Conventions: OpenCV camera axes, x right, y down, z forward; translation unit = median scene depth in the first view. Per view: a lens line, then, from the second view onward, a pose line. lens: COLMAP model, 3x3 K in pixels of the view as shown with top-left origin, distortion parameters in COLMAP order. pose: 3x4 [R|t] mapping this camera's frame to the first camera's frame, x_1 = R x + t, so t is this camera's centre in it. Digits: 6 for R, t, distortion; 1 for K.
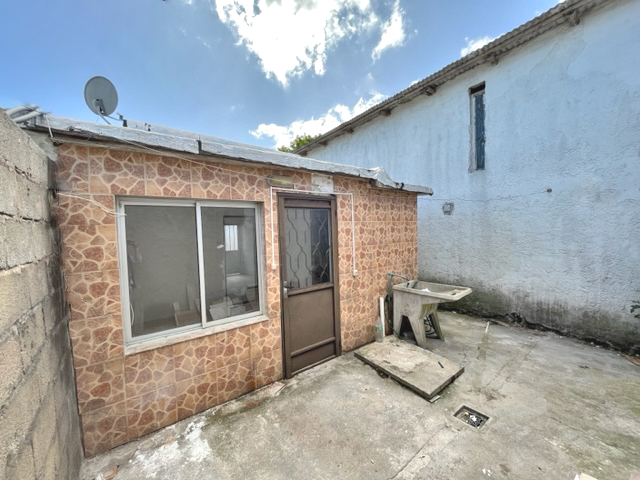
lens RADIAL K [[260.1, 0, 319.2], [0, 260.1, 240.8], [0, 0, 1]] dist [-0.003521, 0.000165]
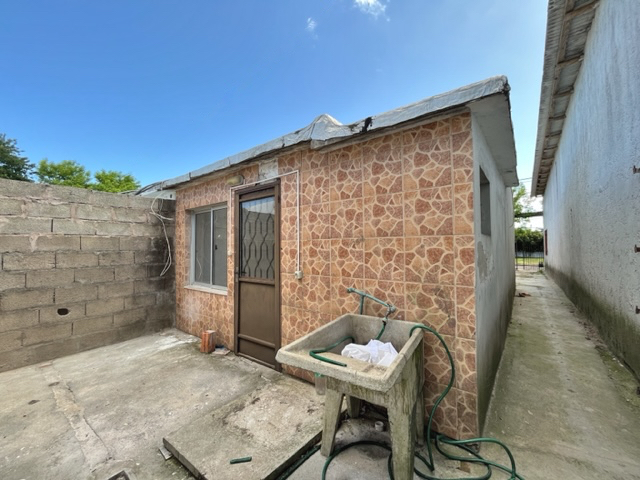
lens RADIAL K [[260.1, 0, 319.8], [0, 260.1, 241.1], [0, 0, 1]] dist [-0.003521, 0.000165]
pose [[0.258933, 0.004886, -0.965883, 0.913195], [-0.032860, 0.999453, -0.003754, 0.028488], [0.965336, 0.032711, 0.258952, 0.904271]]
